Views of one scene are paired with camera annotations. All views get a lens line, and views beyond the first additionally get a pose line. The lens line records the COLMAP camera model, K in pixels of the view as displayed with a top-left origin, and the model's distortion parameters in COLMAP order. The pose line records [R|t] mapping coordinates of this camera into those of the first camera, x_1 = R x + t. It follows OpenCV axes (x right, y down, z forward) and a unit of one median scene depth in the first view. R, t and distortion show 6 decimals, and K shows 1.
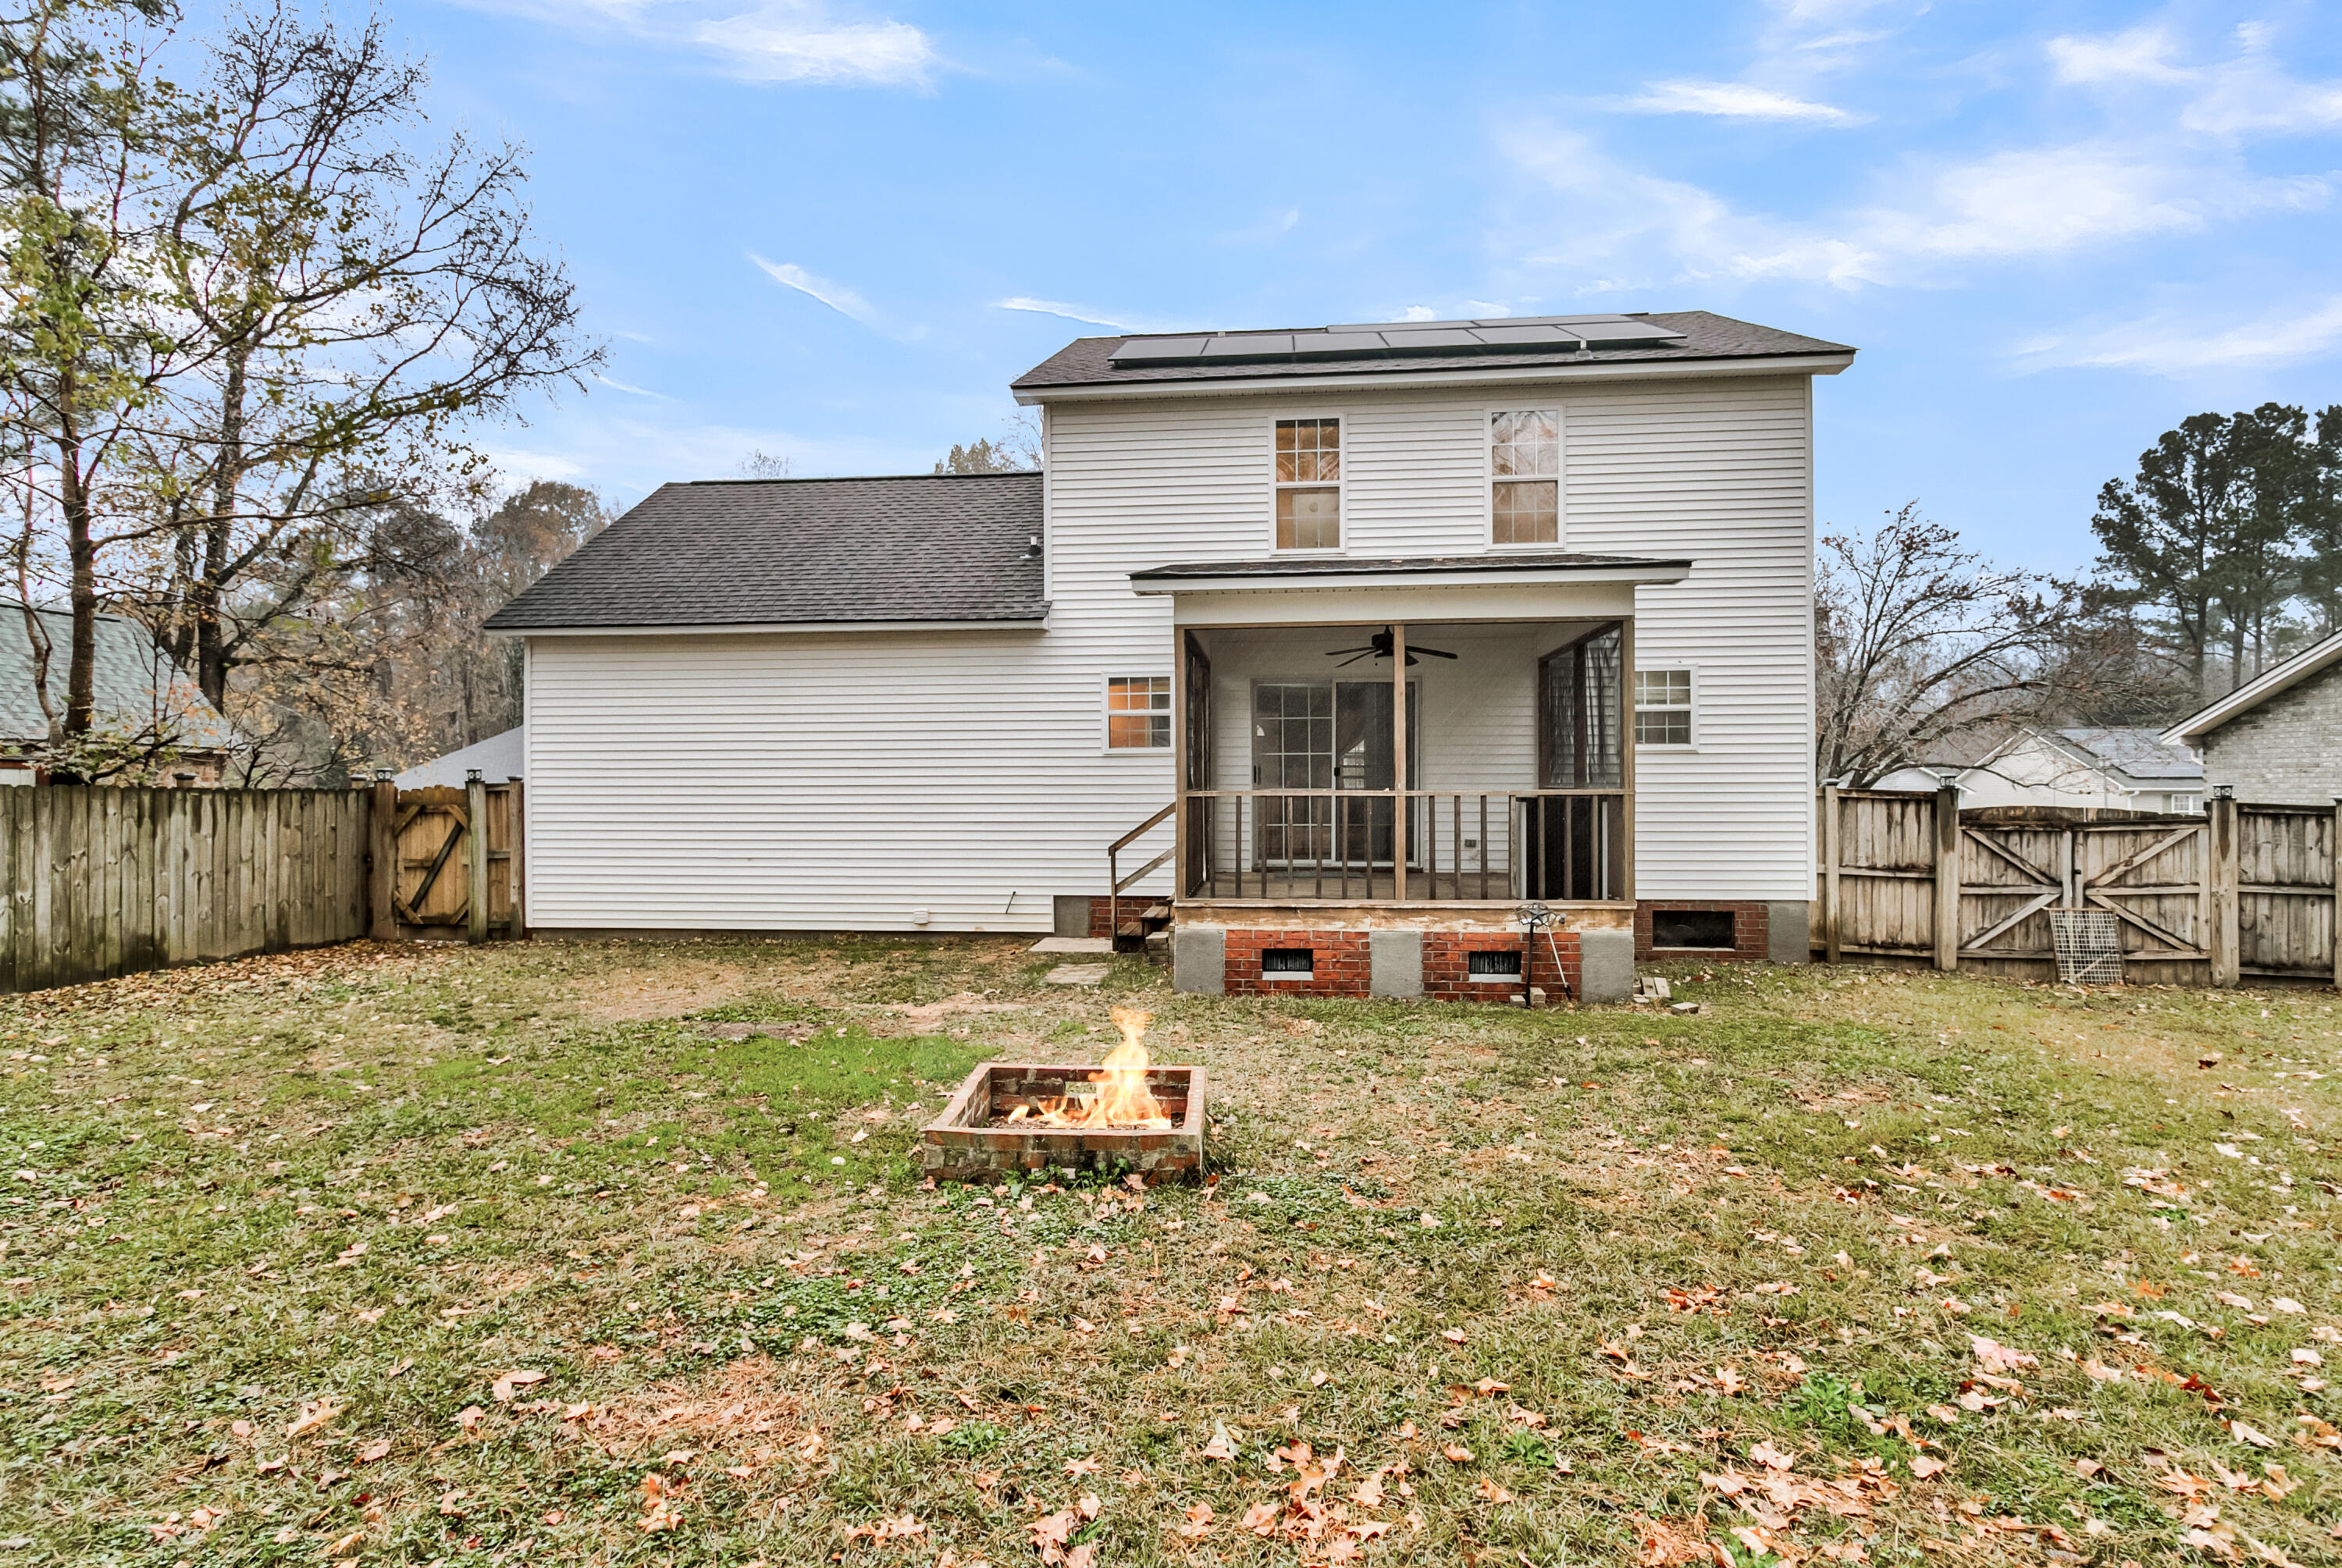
lens RADIAL K [[1061.1, 0, 1171.0], [0, 1061.1, 784.0], [0, 0, 1]] dist [-0.000260, 0.000028]
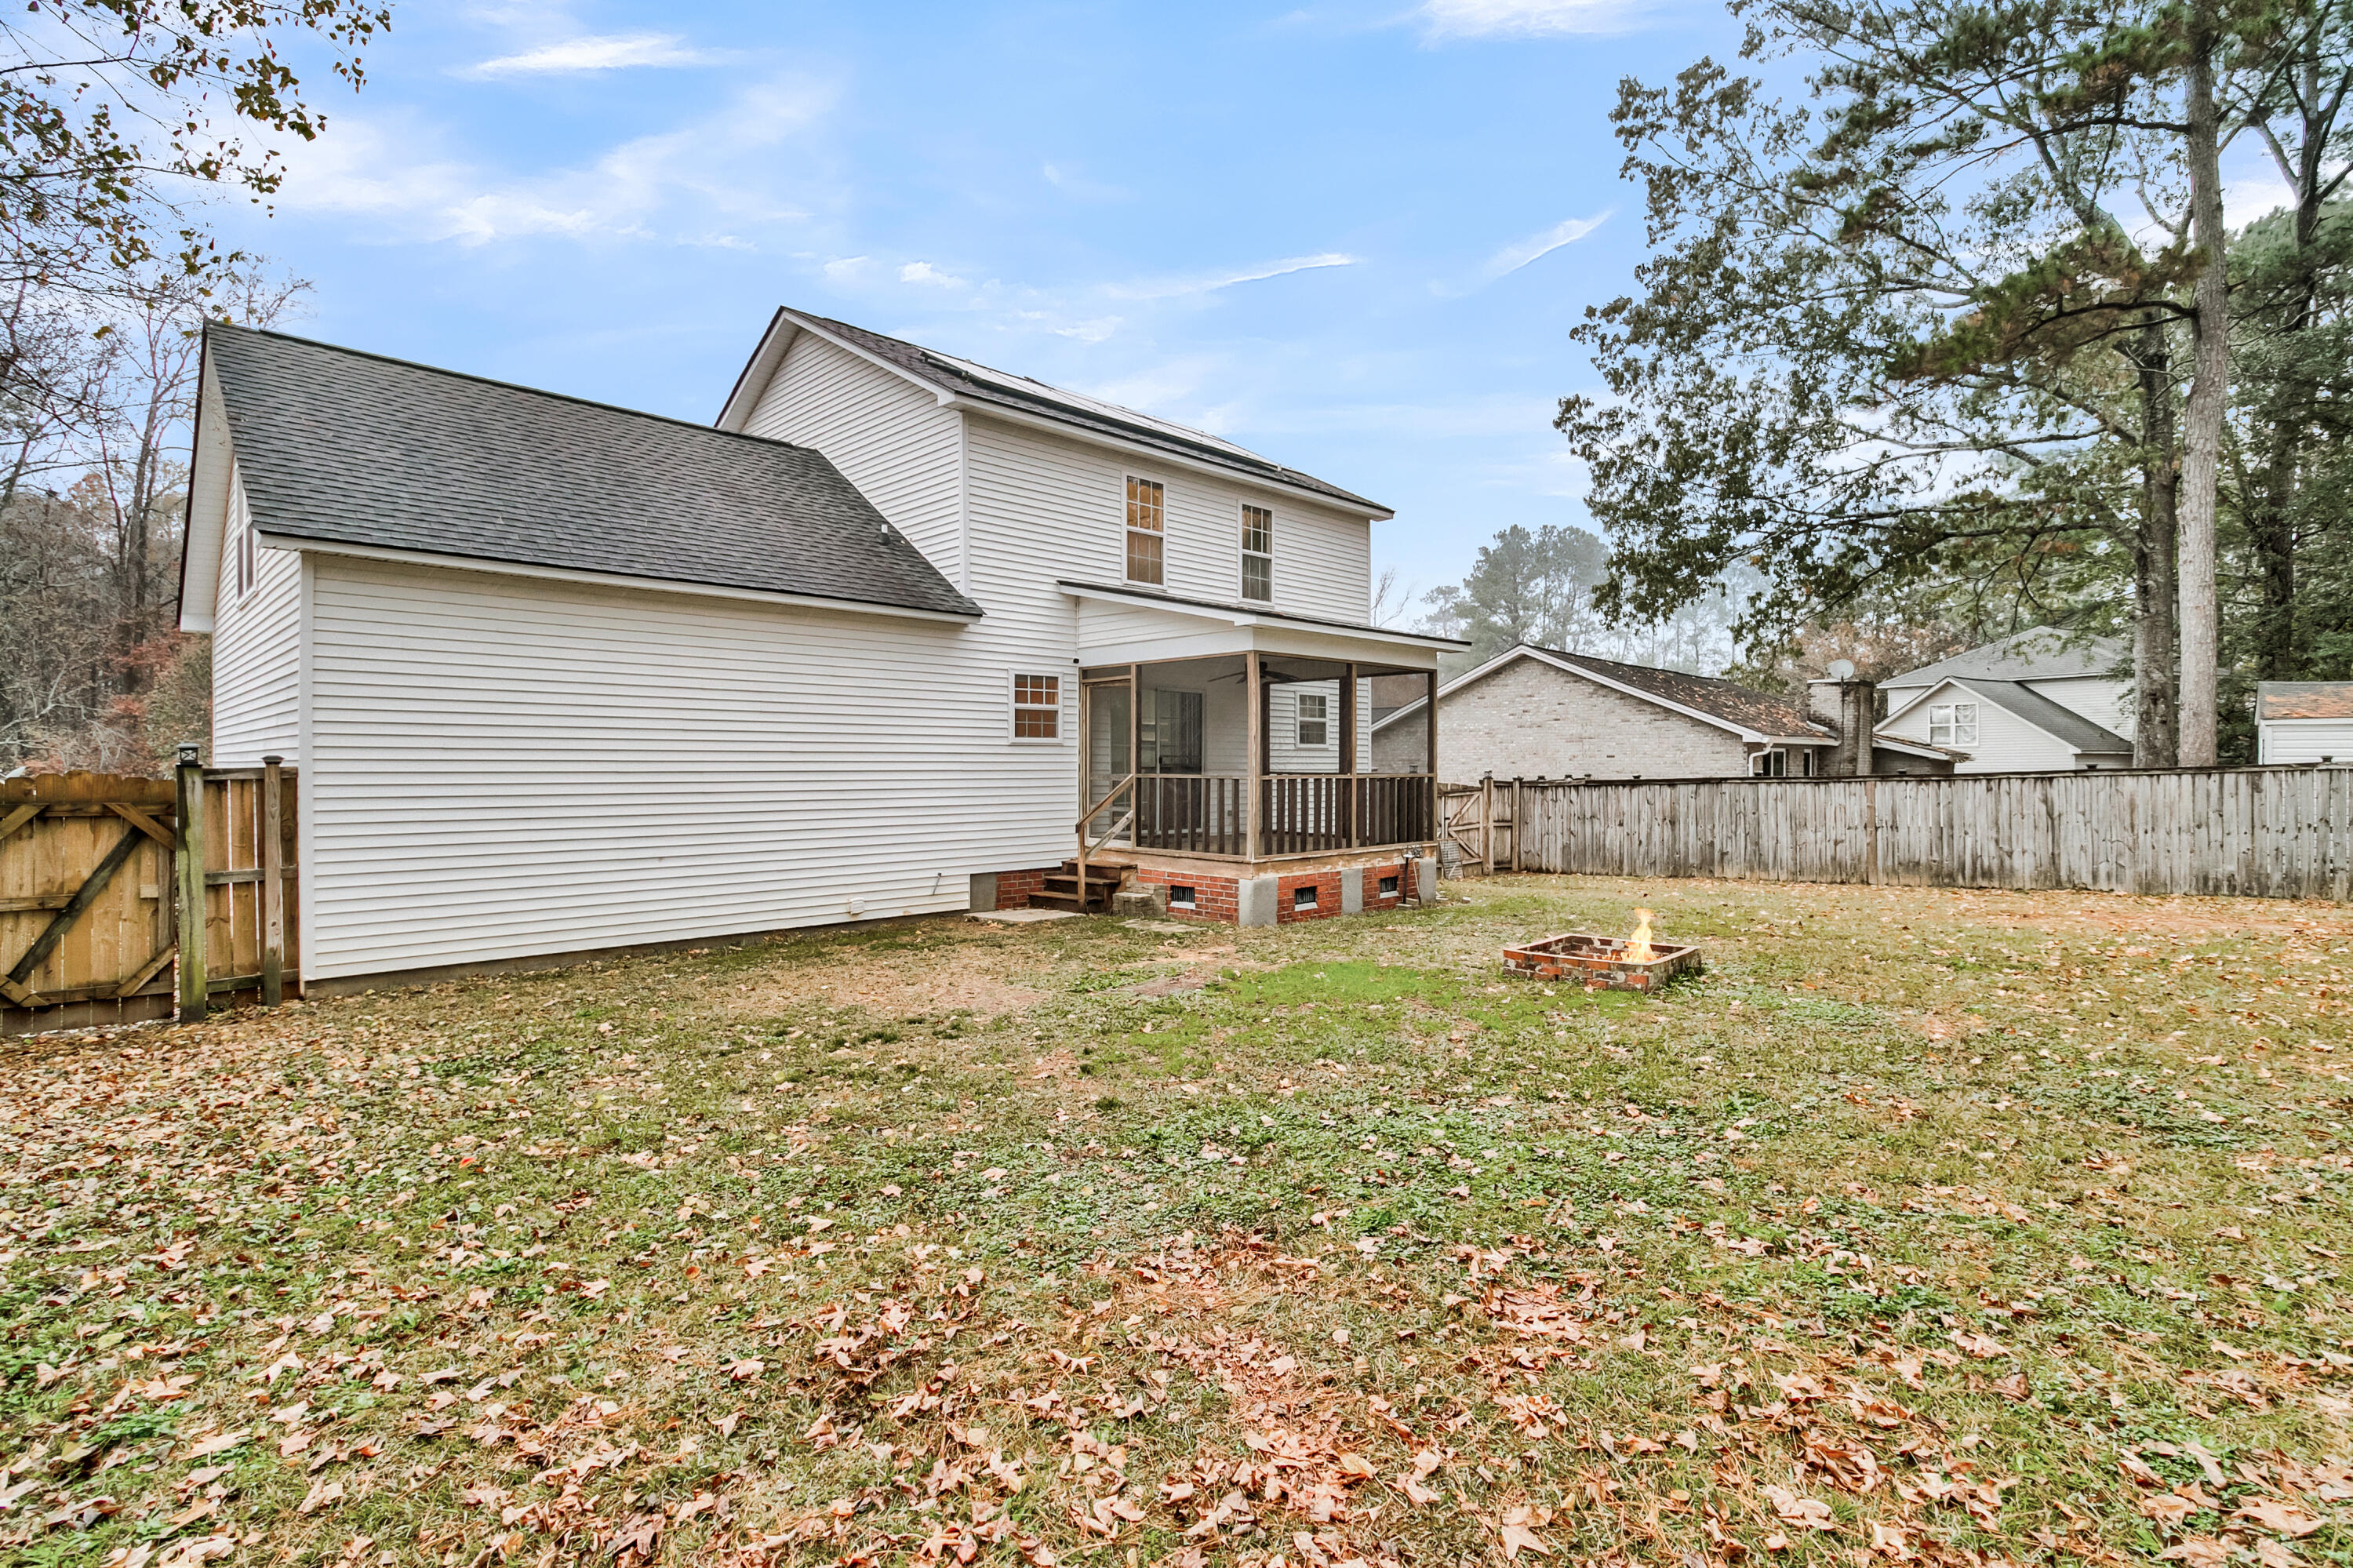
lens RADIAL K [[1108.5, 0, 1191.4], [0, 1108.5, 743.4], [0, 0, 1]] dist [0.000045, 0.000242]
pose [[0.640009, 0.018528, 0.768144, -0.849994], [-0.007131, 0.999809, -0.018174, -0.007884], [-0.768334, 0.006154, 0.640019, 0.118379]]
